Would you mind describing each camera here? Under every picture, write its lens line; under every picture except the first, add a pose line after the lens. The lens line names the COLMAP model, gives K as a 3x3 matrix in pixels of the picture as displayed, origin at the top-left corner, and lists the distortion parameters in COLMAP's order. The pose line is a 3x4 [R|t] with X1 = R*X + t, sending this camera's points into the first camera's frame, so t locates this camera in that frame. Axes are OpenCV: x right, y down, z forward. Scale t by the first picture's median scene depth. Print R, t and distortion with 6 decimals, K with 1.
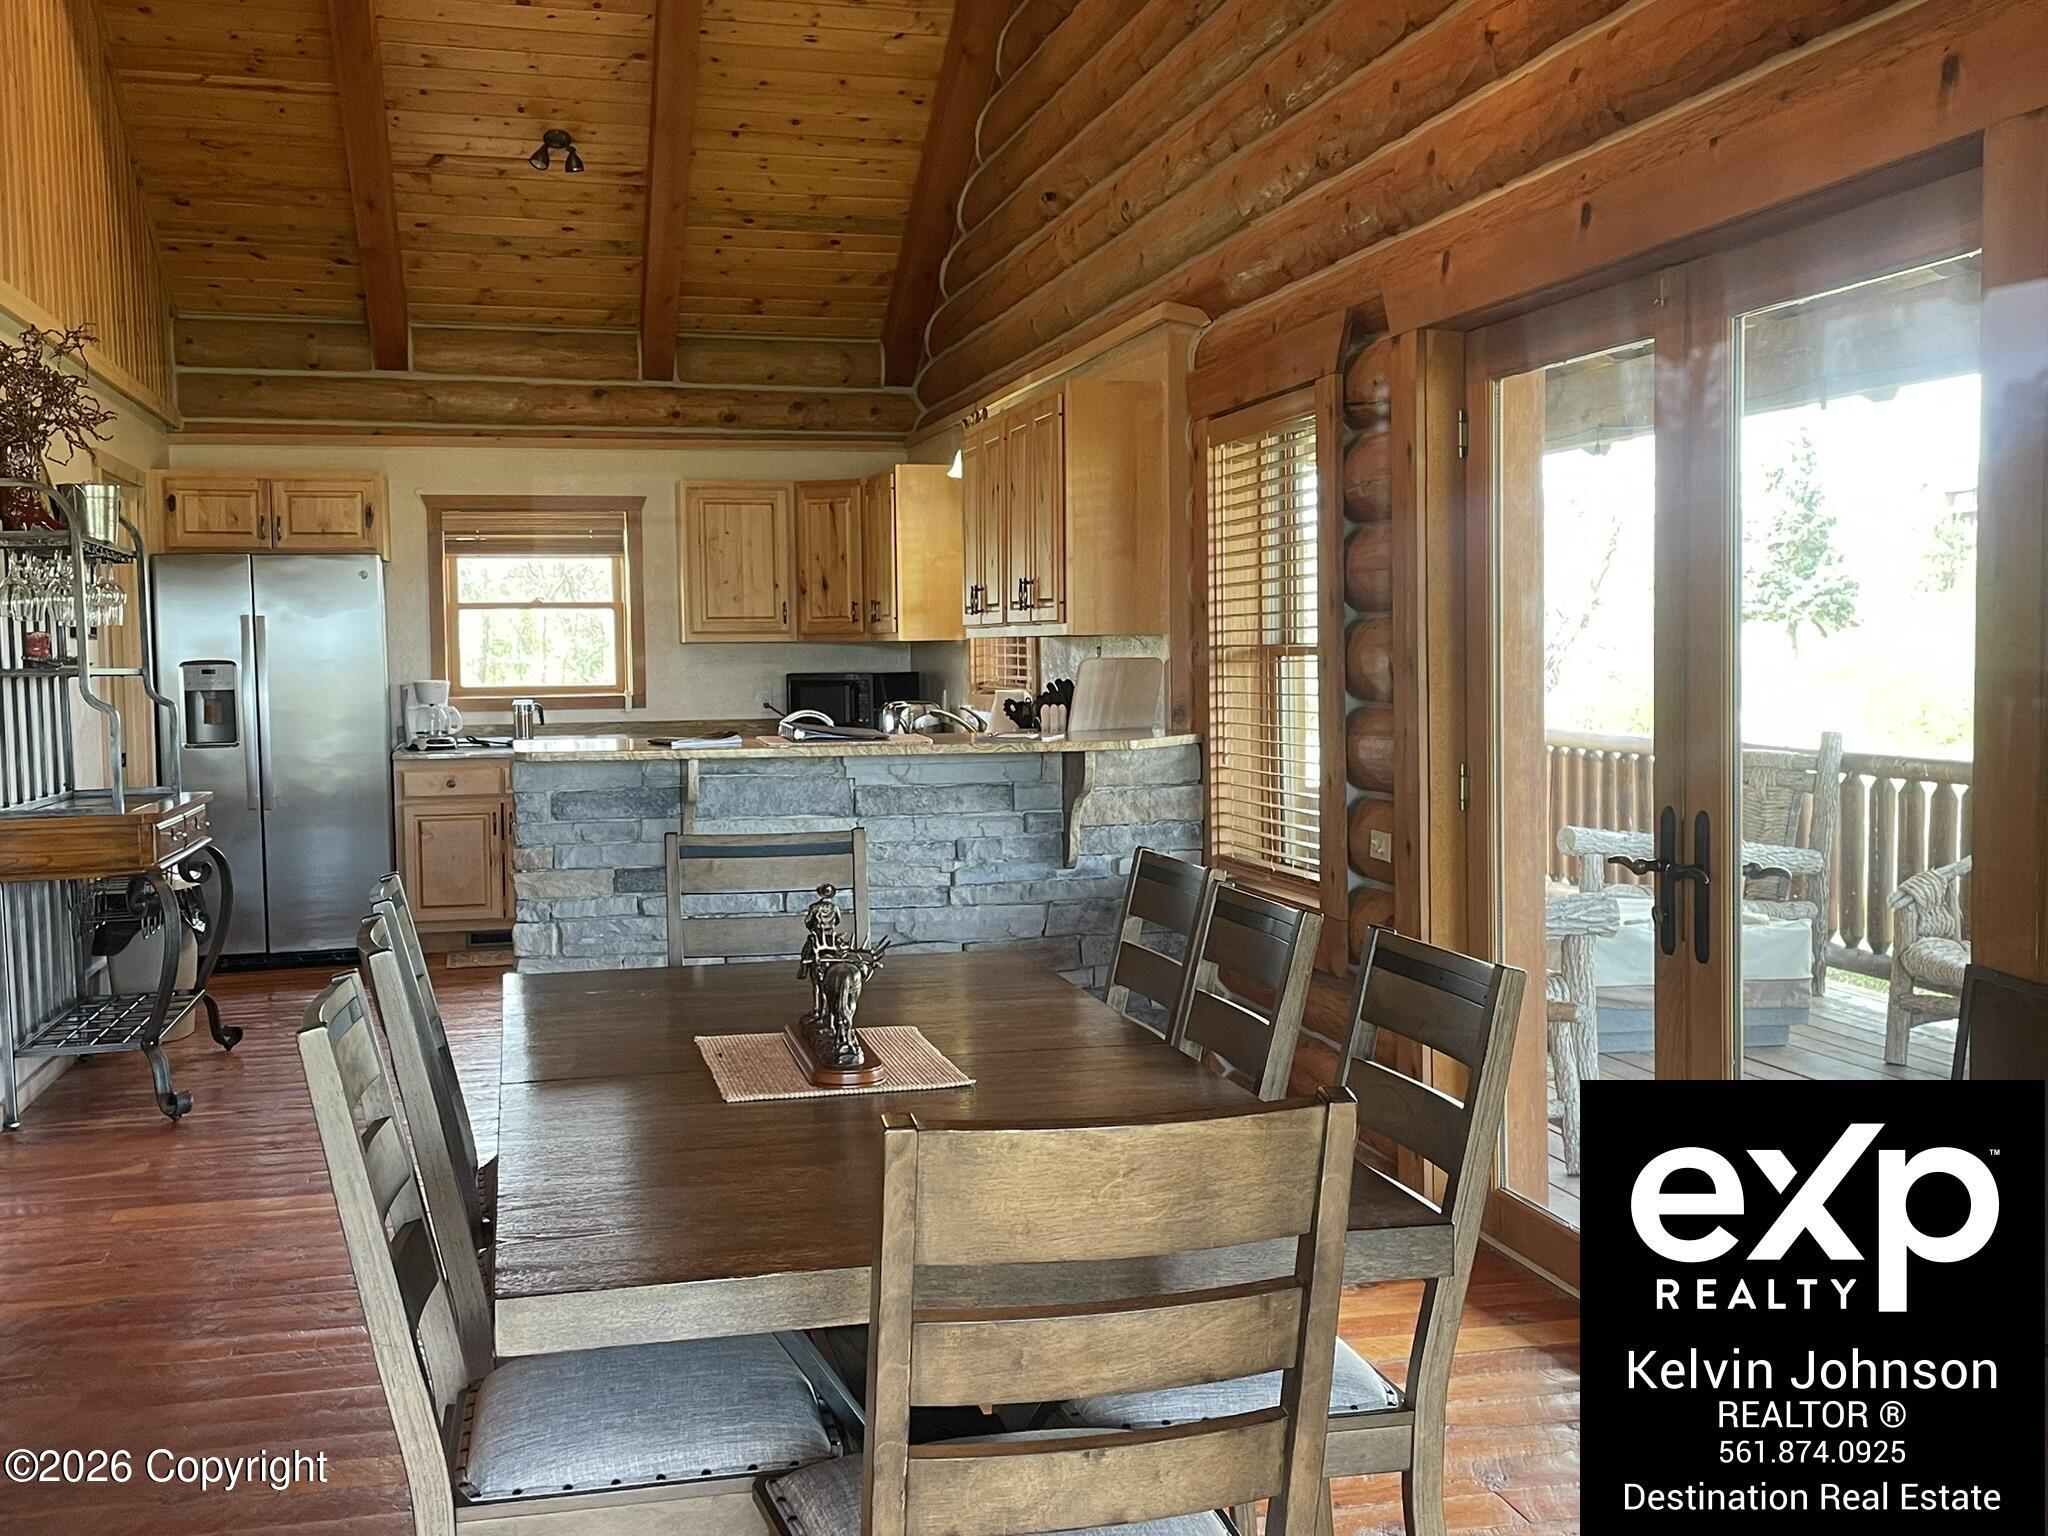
lens RADIAL K [[2173.8, 0, 1069.5], [0, 2173.8, 790.7], [0, 0, 1]] dist [0.018628, 0.000000]
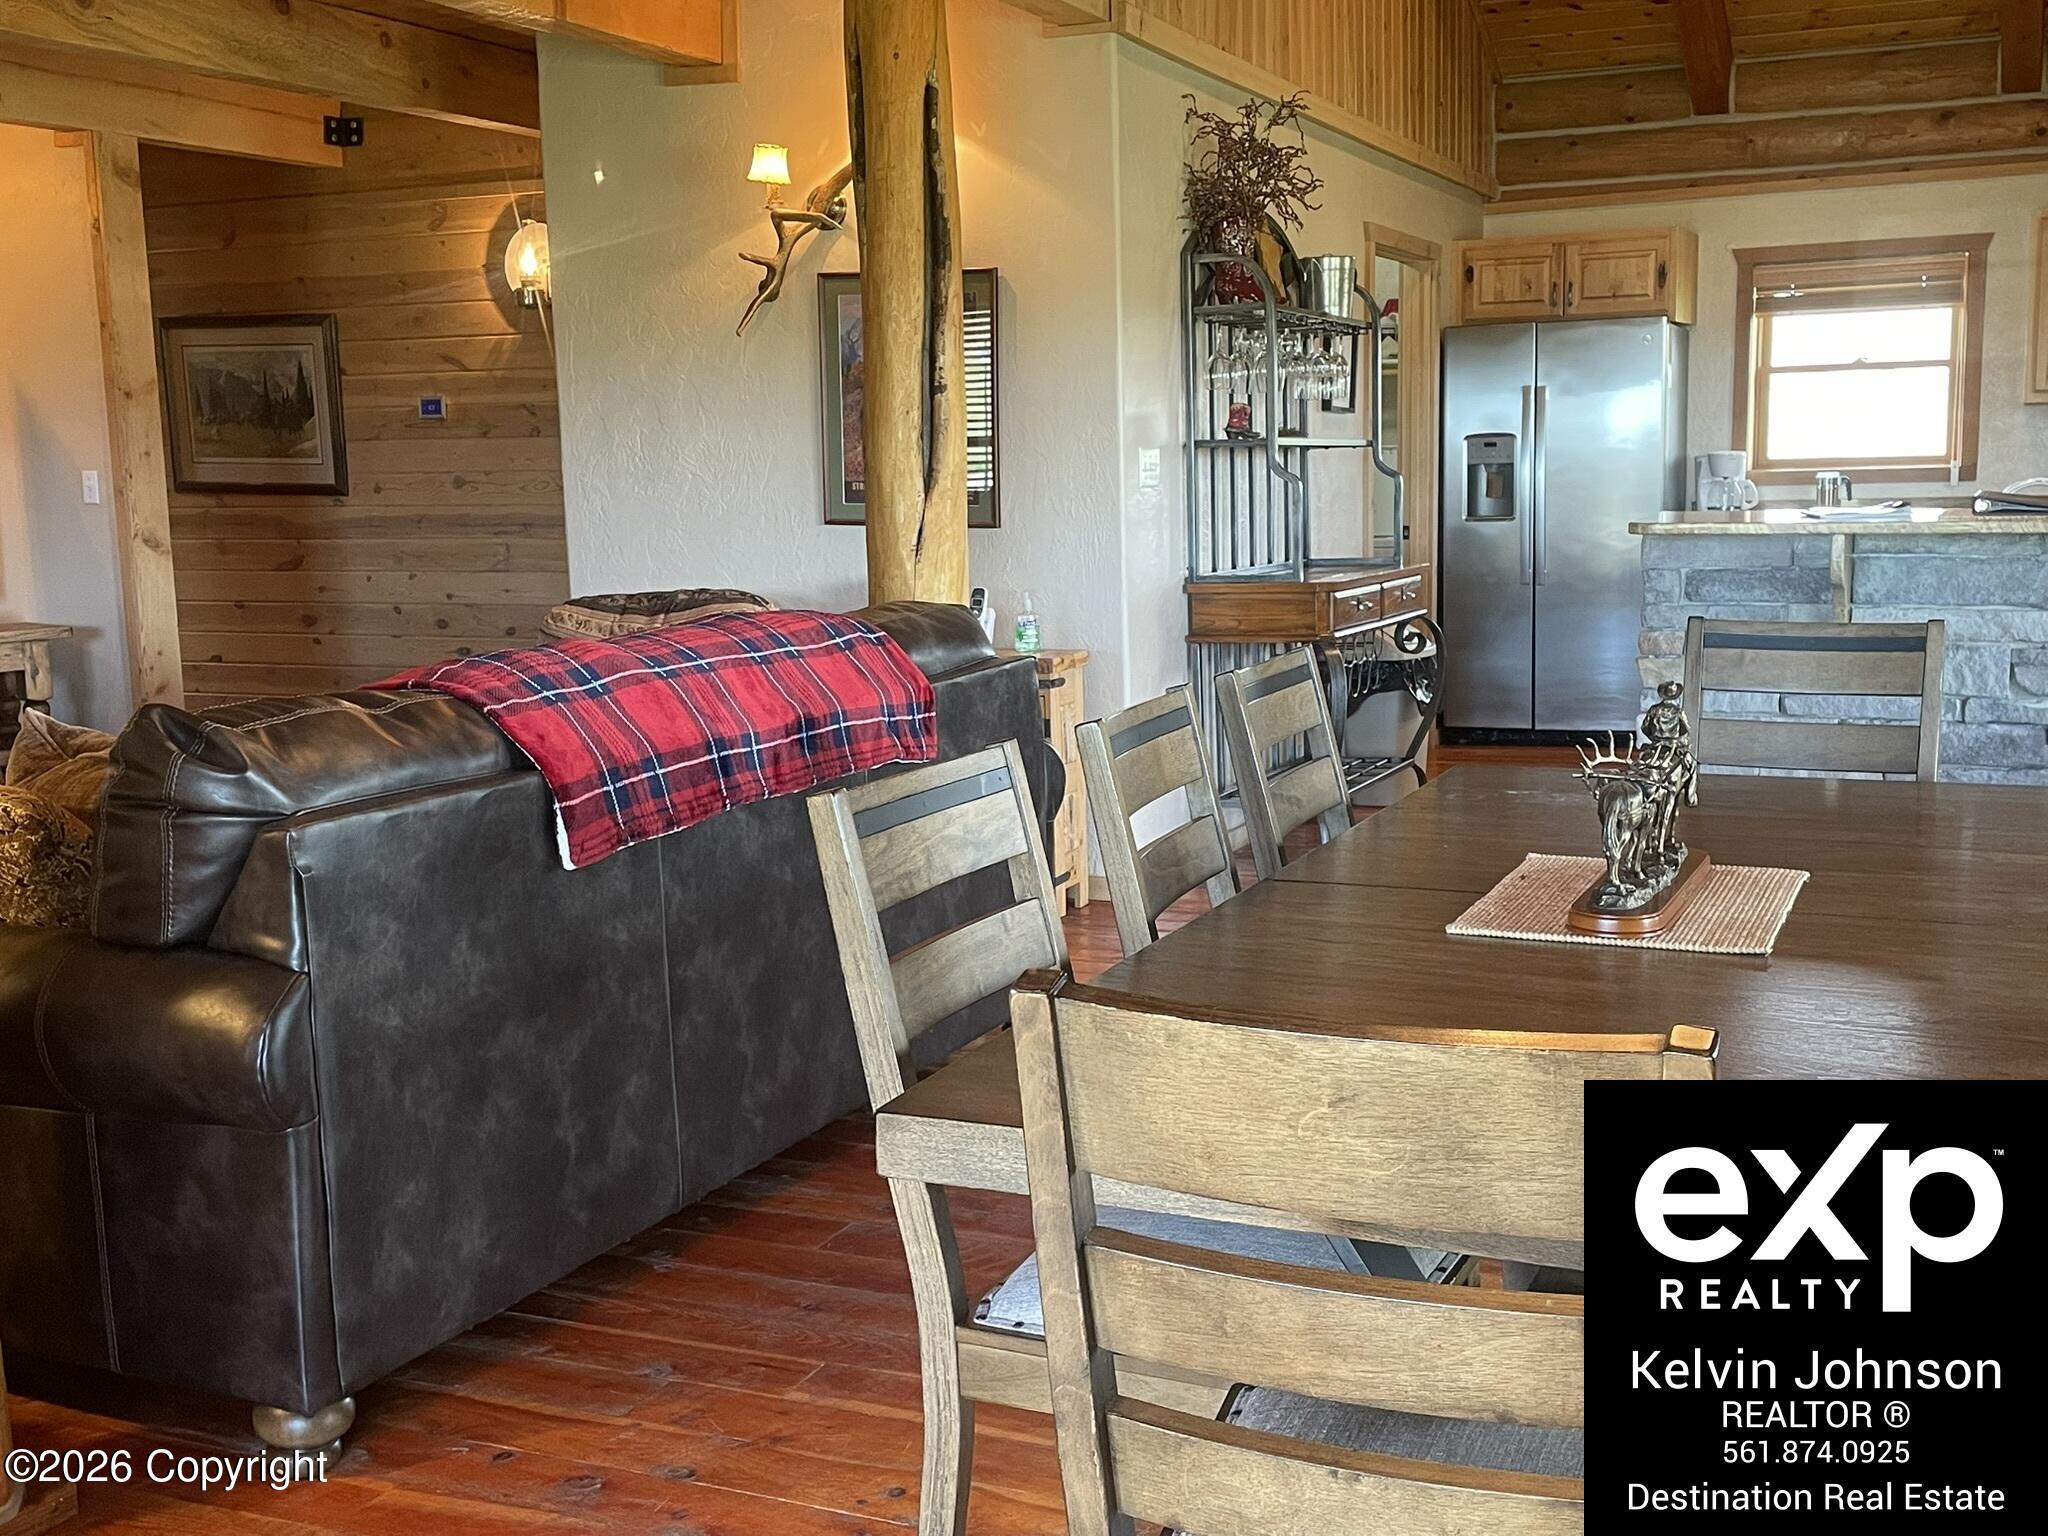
lens RADIAL K [[2173.8, 0, 1025.6], [0, 2173.8, 783.3], [0, 0, 1]] dist [0.018628, 0.000000]
pose [[0.771575, 0.087618, -0.630076, 0.075774], [-0.027278, 0.994115, 0.104836, 0.000925], [0.635554, -0.063702, 0.769424, 0.082004]]
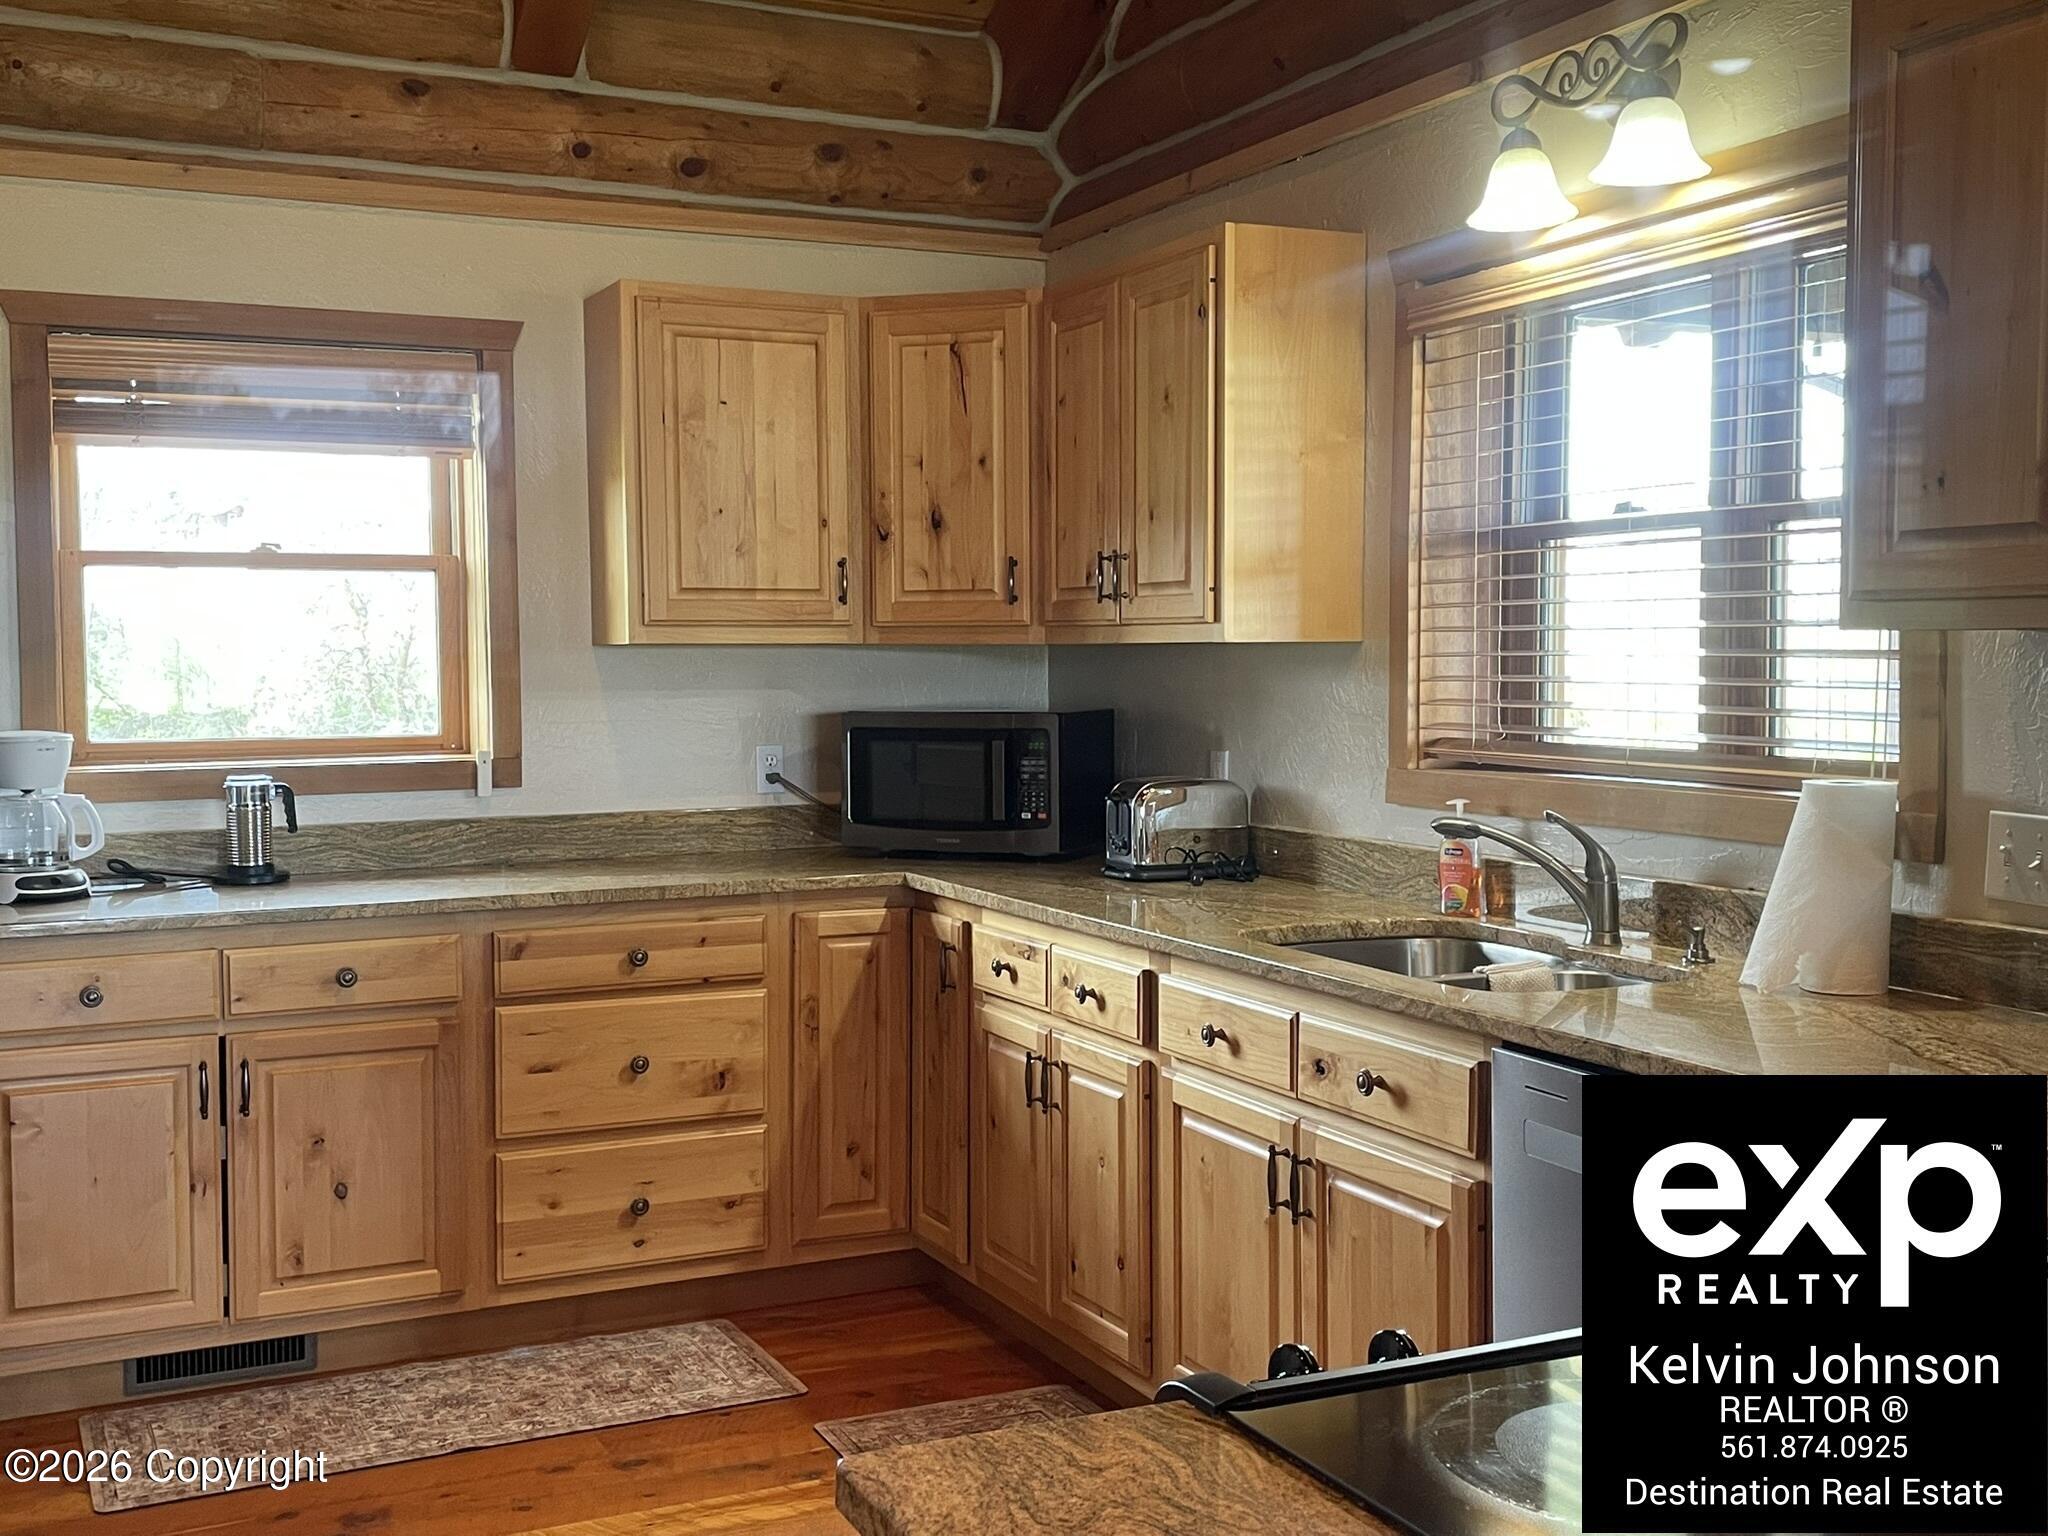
lens RADIAL K [[2173.8, 0, 1025.3], [0, 2173.8, 762.6], [0, 0, 1]] dist [0.018628, 0.000000]
pose [[0.980322, -0.004290, 0.197359, -0.189062], [0.007477, 0.999853, -0.015405, -0.036938], [-0.197264, 0.016577, 0.980210, 0.556861]]
